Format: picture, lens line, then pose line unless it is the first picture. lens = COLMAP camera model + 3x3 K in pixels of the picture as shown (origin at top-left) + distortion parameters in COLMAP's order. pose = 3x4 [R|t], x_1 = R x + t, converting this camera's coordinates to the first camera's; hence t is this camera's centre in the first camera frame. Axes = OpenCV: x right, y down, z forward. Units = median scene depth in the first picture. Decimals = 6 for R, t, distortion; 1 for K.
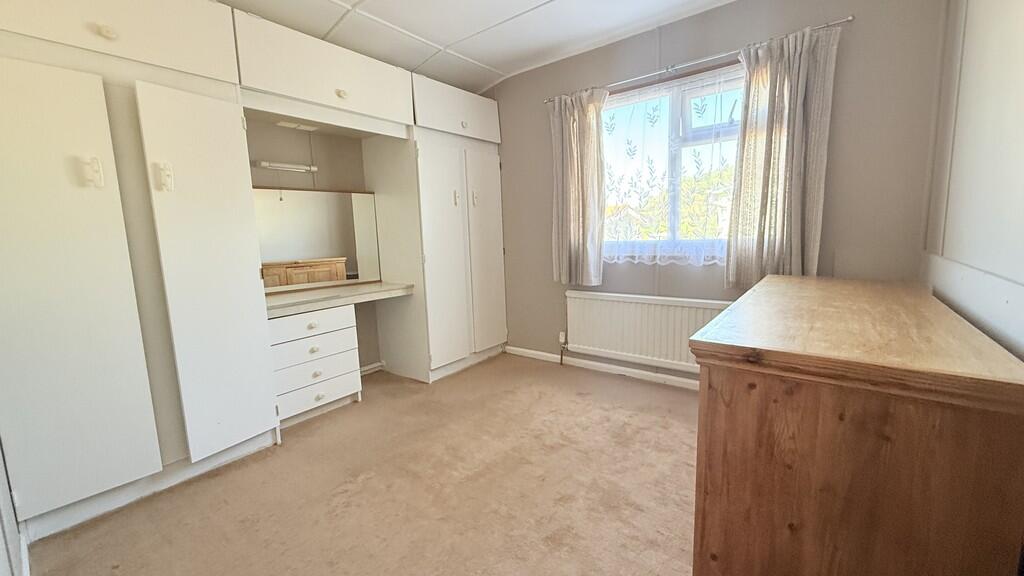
lens RADIAL K [[407.8, 0, 509.9], [0, 407.8, 287.4], [0, 0, 1]] dist [-0.000126, 0.000119]
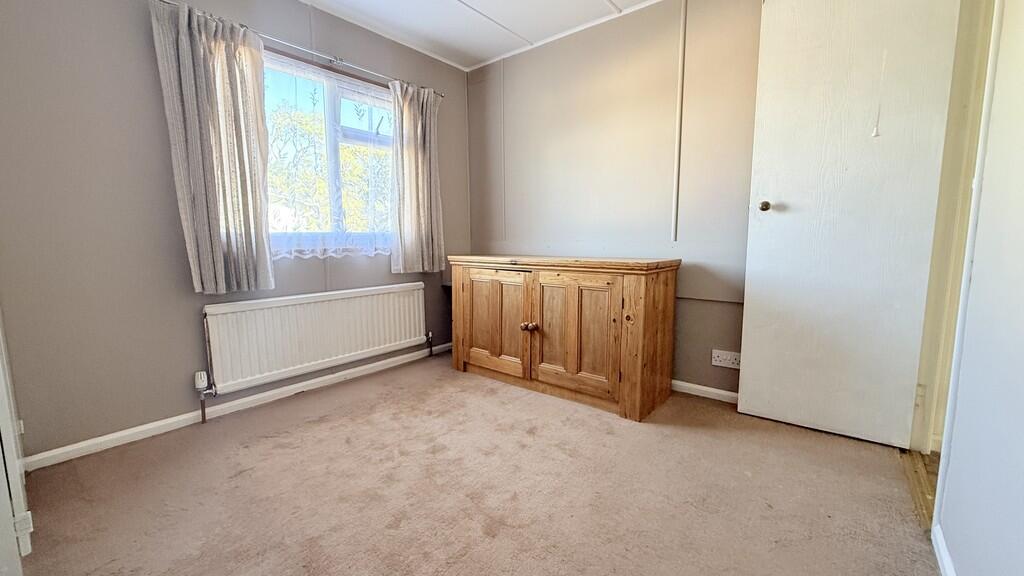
lens RADIAL K [[407.8, 0, 509.9], [0, 407.8, 287.4], [0, 0, 1]] dist [-0.000126, 0.000119]
pose [[0.019955, -0.085006, 0.996181, -0.562108], [0.140458, 0.986736, 0.081387, -0.006837], [-0.989886, 0.138298, 0.031630, 0.544933]]
